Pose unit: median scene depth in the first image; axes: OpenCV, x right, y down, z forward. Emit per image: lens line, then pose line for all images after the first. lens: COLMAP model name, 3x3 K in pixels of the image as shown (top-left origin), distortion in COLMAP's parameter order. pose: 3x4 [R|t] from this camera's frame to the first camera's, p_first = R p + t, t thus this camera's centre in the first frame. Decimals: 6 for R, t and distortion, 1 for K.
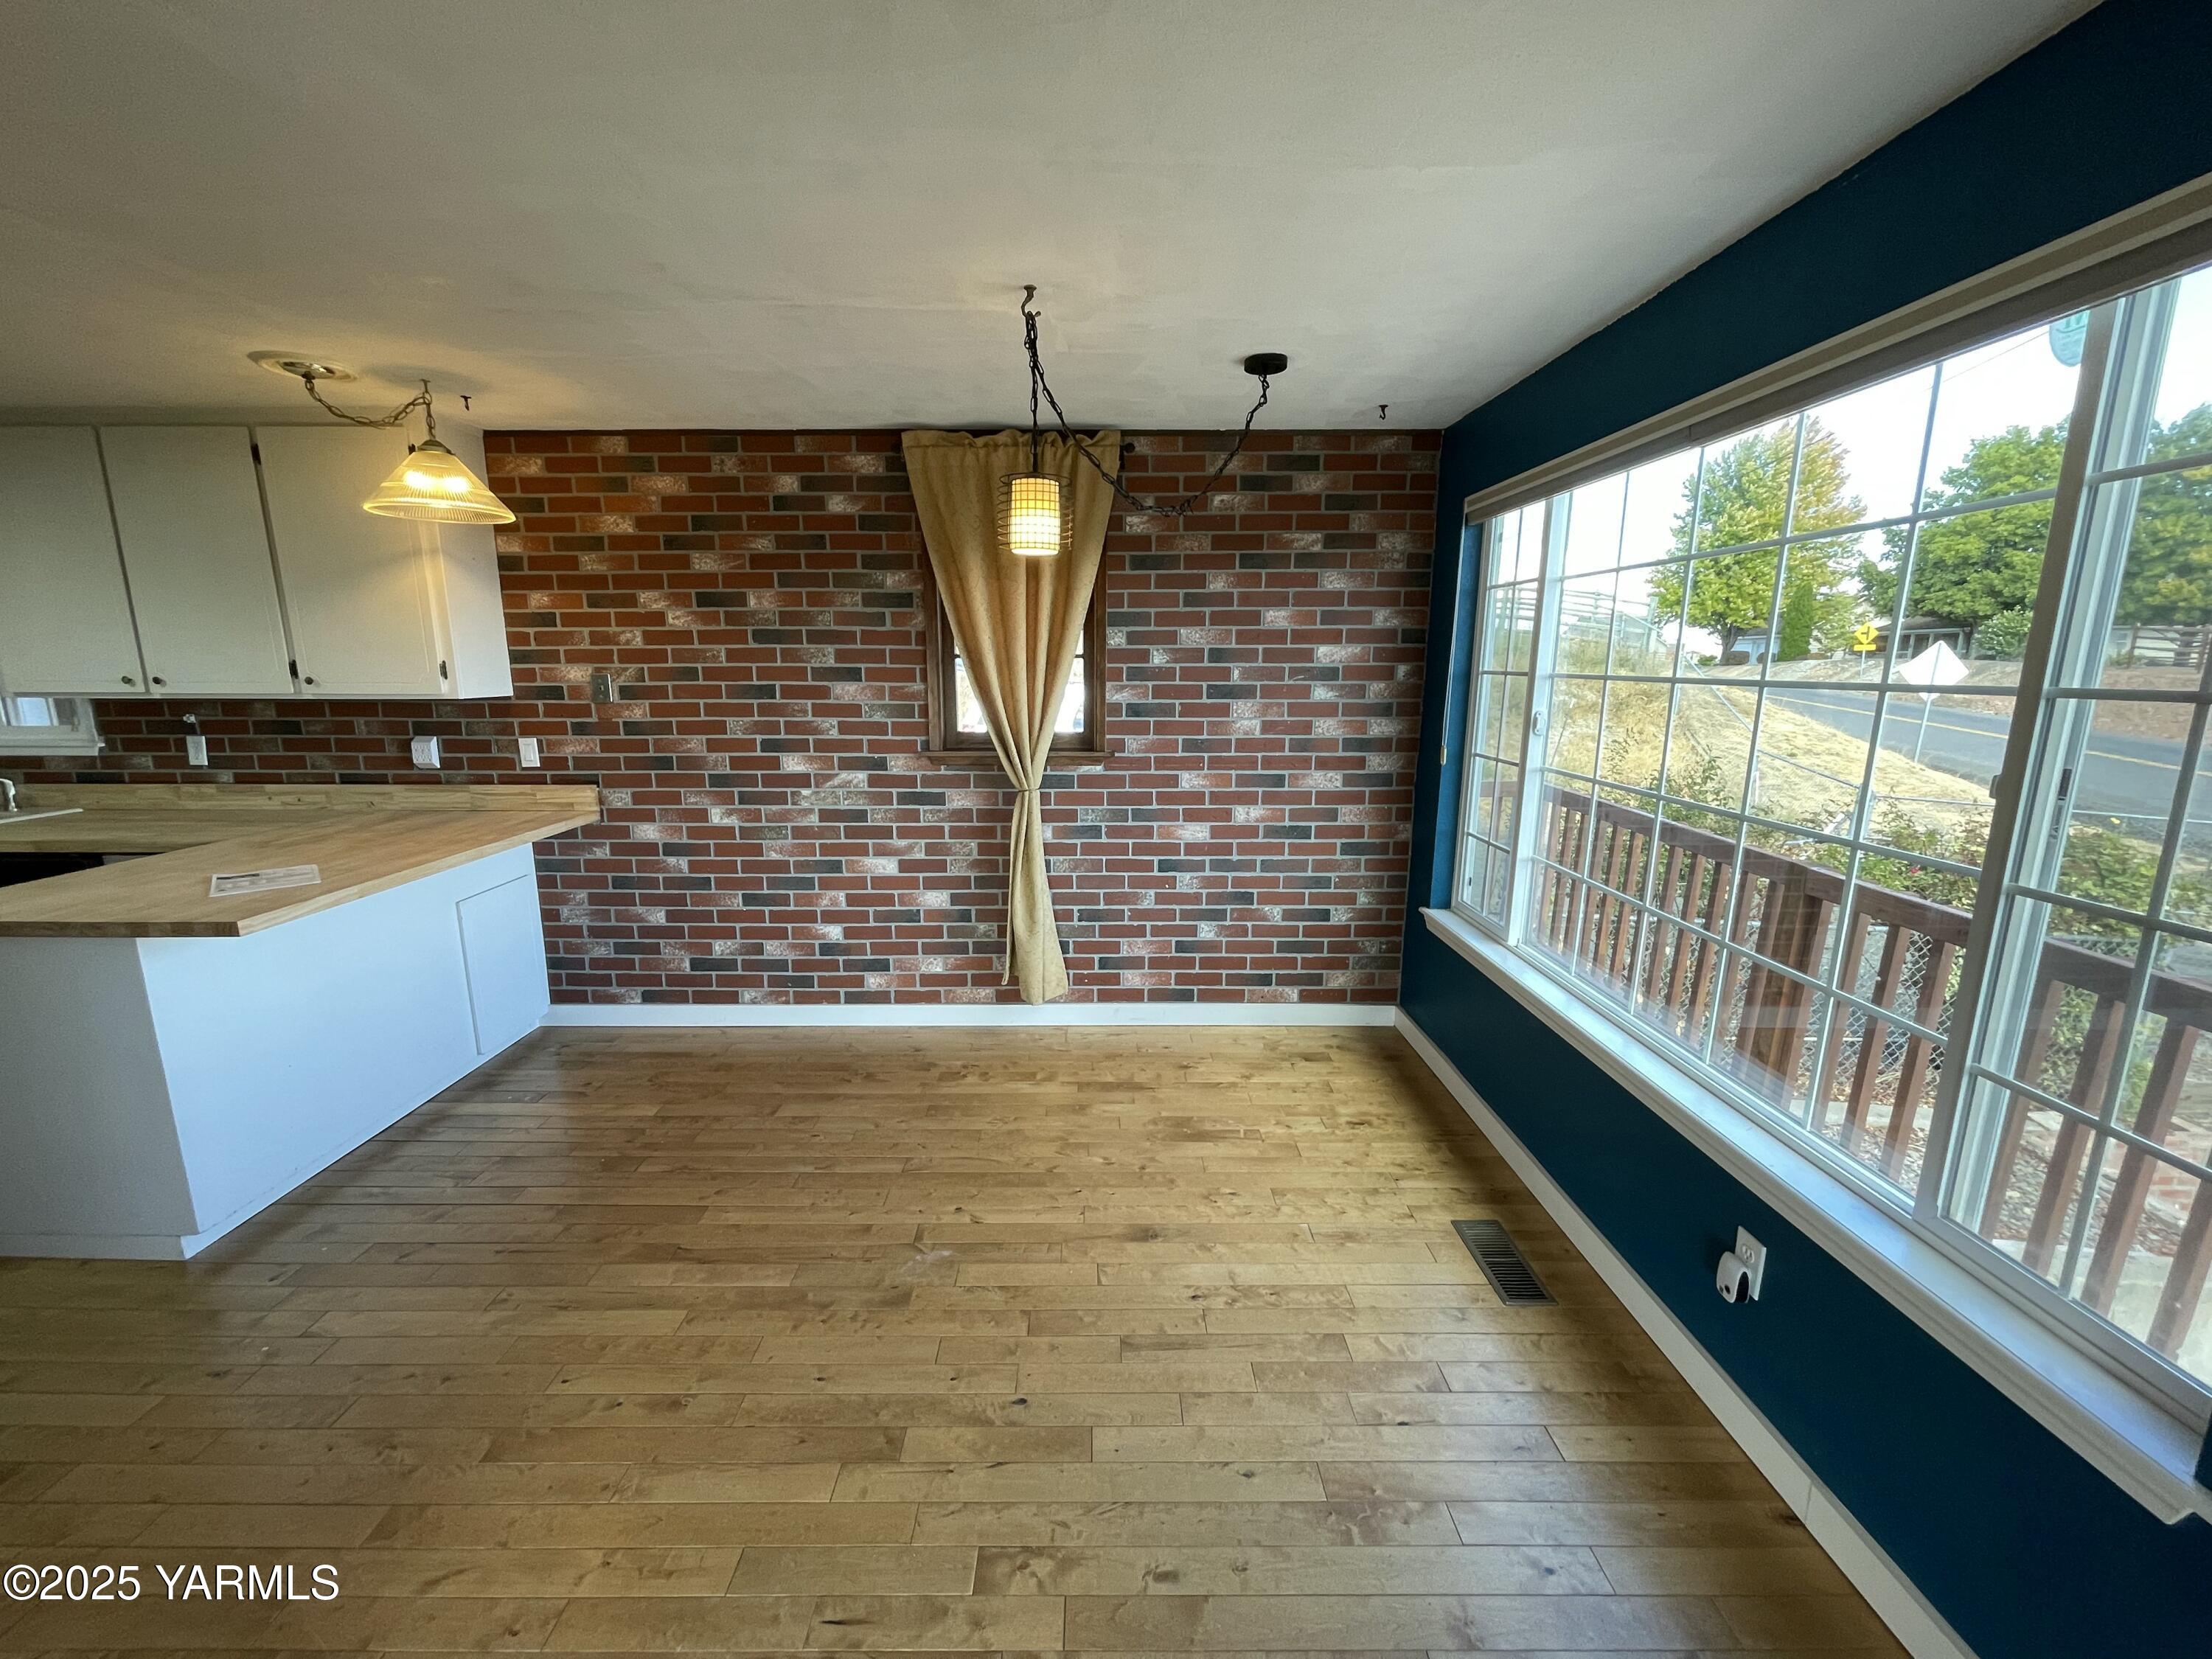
lens RADIAL K [[918.4, 0, 1094.8], [0, 918.4, 837.7], [0, 0, 1]] dist [-0.001722, -0.000173]
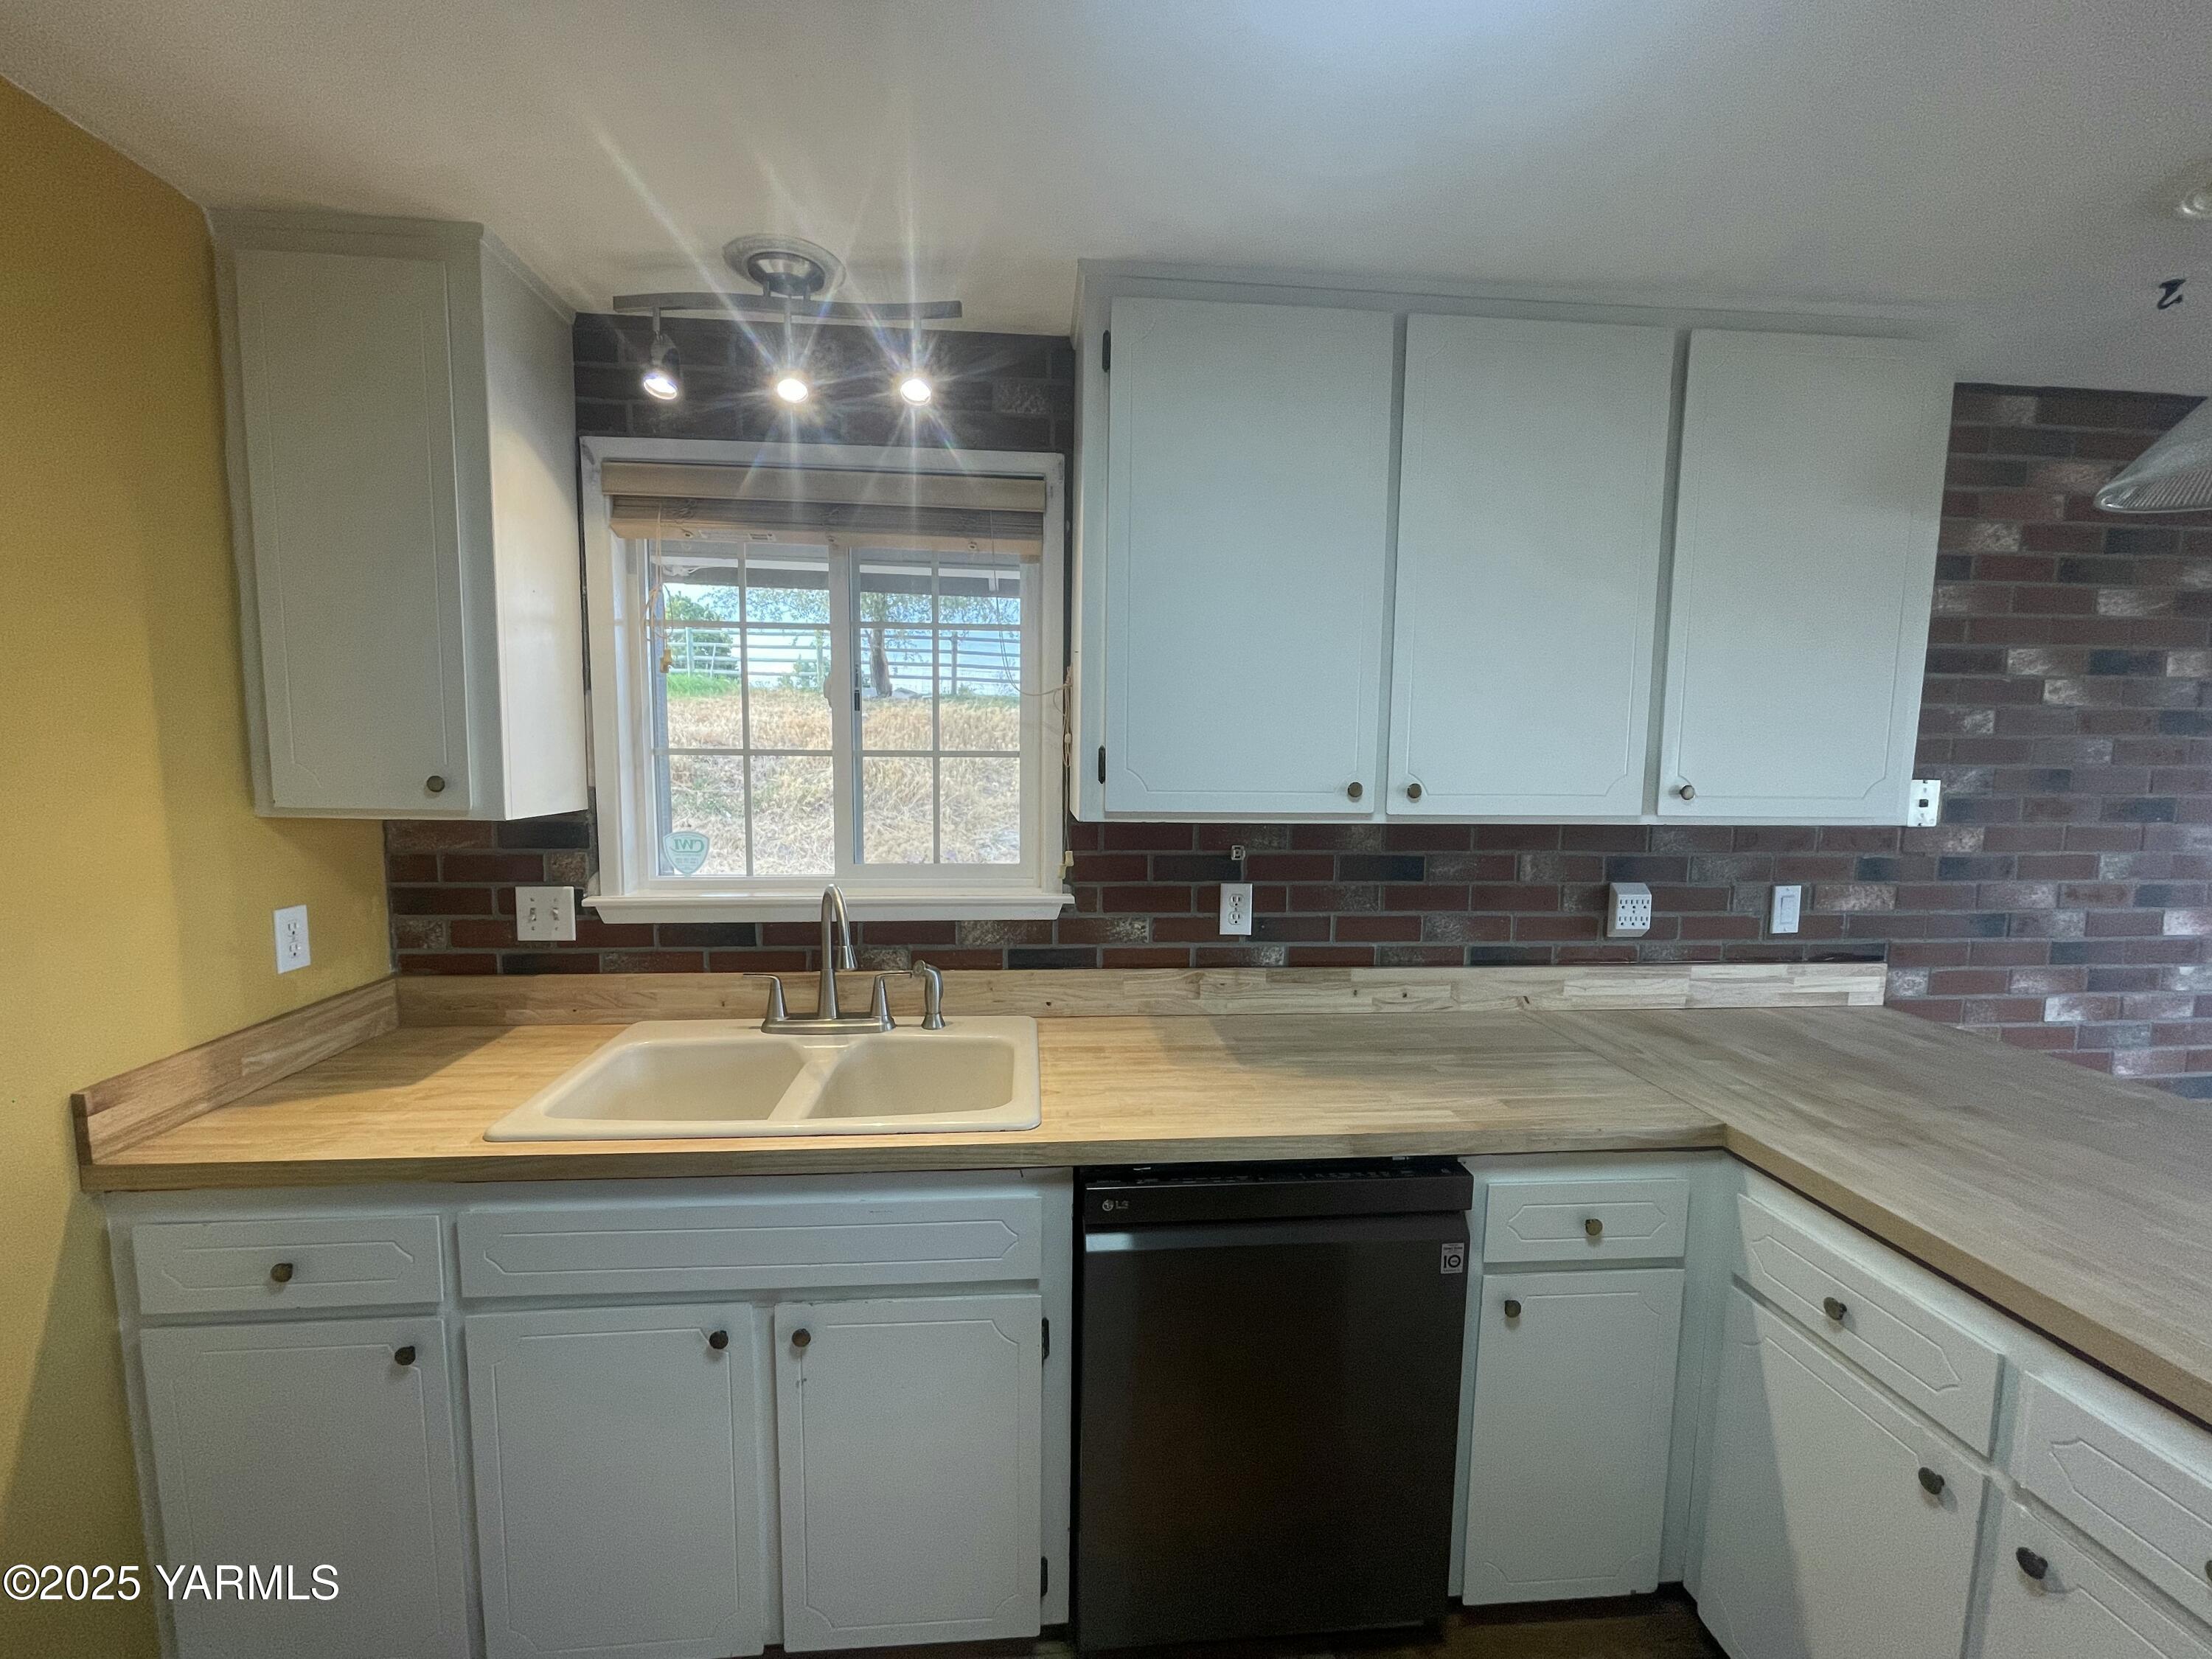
lens RADIAL K [[918.4, 0, 1094.8], [0, 918.4, 837.7], [0, 0, 1]] dist [-0.001722, -0.000173]
pose [[0.995584, 0.001641, 0.093861, -1.117251], [0.006596, 0.996153, -0.087387, -0.090040], [-0.093644, 0.087620, 0.991743, 0.448739]]
